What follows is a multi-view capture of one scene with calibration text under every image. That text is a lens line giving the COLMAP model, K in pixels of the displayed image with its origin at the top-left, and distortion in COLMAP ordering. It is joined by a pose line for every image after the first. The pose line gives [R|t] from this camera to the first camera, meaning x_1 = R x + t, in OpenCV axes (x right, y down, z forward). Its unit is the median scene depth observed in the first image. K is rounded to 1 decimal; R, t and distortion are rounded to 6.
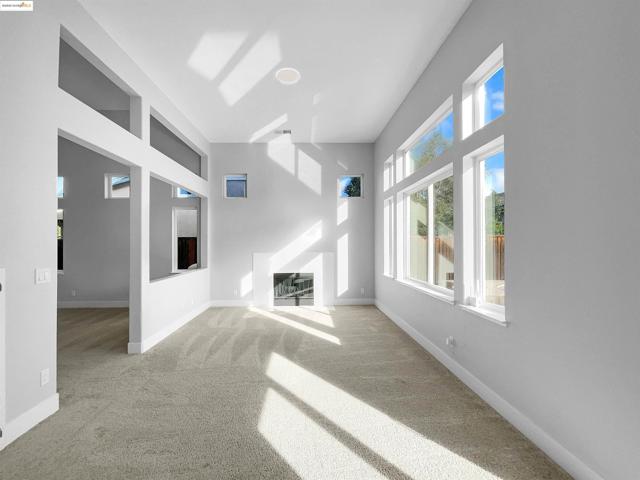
lens RADIAL K [[276.0, 0, 309.2], [0, 276.0, 240.2], [0, 0, 1]] dist [0.012995, 0.000265]
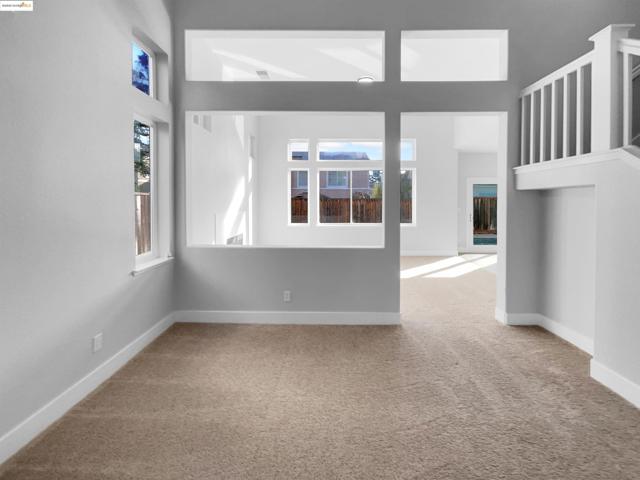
lens RADIAL K [[269.9, 0, 317.3], [0, 269.9, 203.3], [0, 0, 1]] dist [-0.002175, 0.003137]
pose [[0.025658, 0.000835, 0.999670, -0.898924], [-0.013038, 0.999915, -0.000501, 0.017267], [-0.999586, -0.013021, 0.025667, 0.763645]]
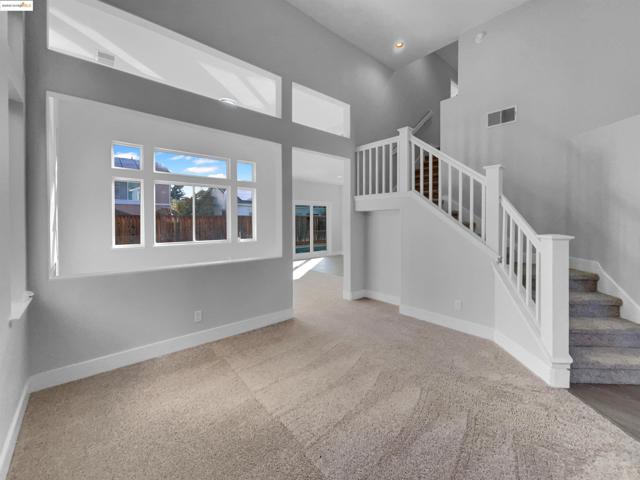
lens RADIAL K [[269.9, 0, 315.0], [0, 269.9, 221.3], [0, 0, 1]] dist [-0.002175, 0.003137]
pose [[-0.640206, 0.001138, 0.768203, -0.905095], [-0.006193, 0.999959, -0.006642, 0.021729], [-0.768178, -0.009009, -0.640172, 0.979063]]
